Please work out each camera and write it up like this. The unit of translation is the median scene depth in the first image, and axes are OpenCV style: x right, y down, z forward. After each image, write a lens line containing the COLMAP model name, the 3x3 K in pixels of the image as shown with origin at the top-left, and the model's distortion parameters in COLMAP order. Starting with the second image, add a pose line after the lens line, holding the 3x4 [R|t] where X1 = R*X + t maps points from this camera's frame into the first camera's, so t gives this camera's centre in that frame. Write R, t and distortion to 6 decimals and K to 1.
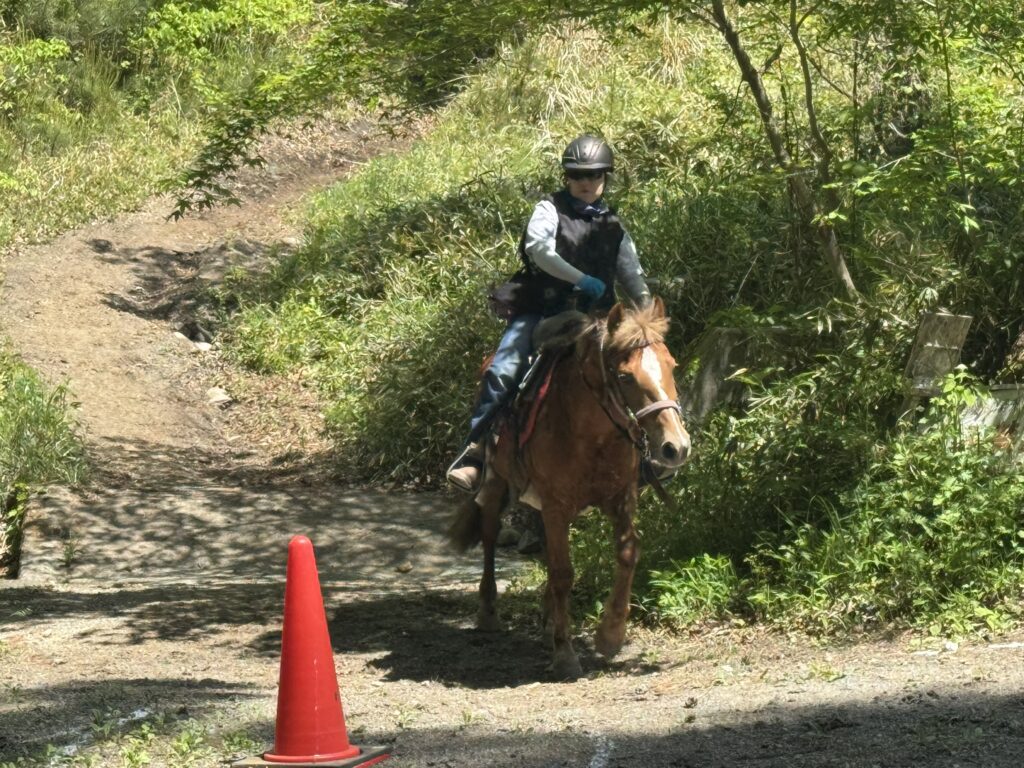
lens RADIAL K [[3453.0, 0, 547.0], [0, 3453.0, 354.4], [0, 0, 1]] dist [0.144935, 0.000000]
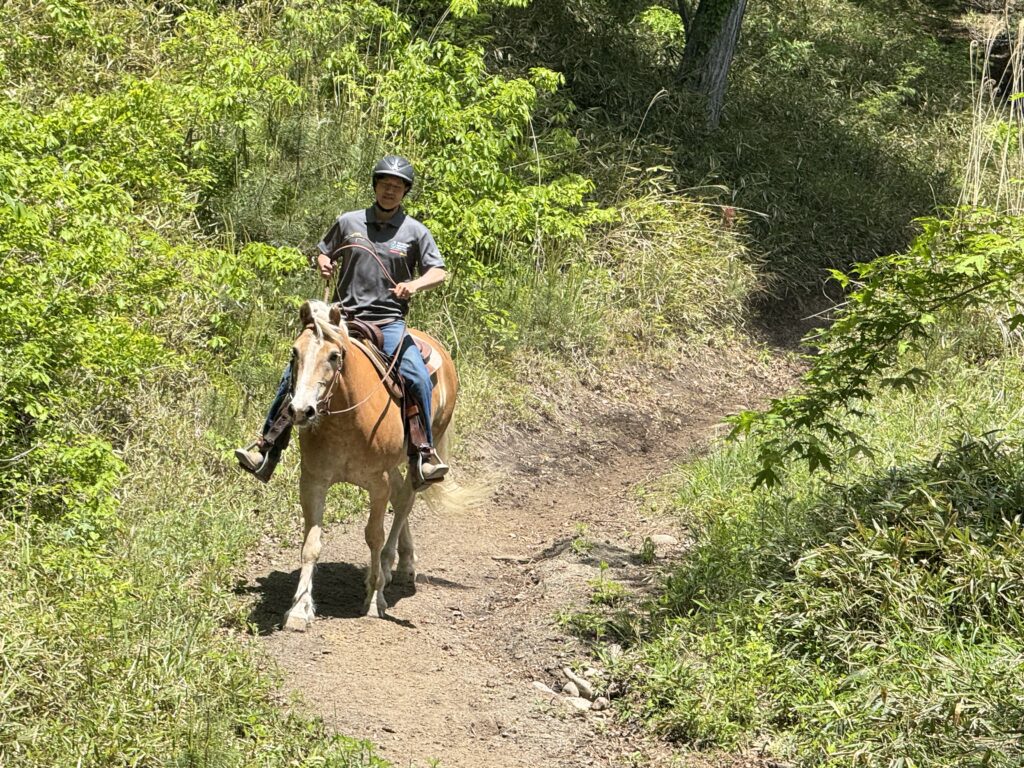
lens RADIAL K [[4623.5, 0, 484.7], [0, 4623.5, 360.0], [0, 0, 1]] dist [0.372756, 0.000000]
pose [[0.998382, -0.007811, -0.056316, -0.068563], [0.003661, 0.997294, -0.073421, -0.002927], [0.056737, 0.073096, 0.995710, 0.140987]]
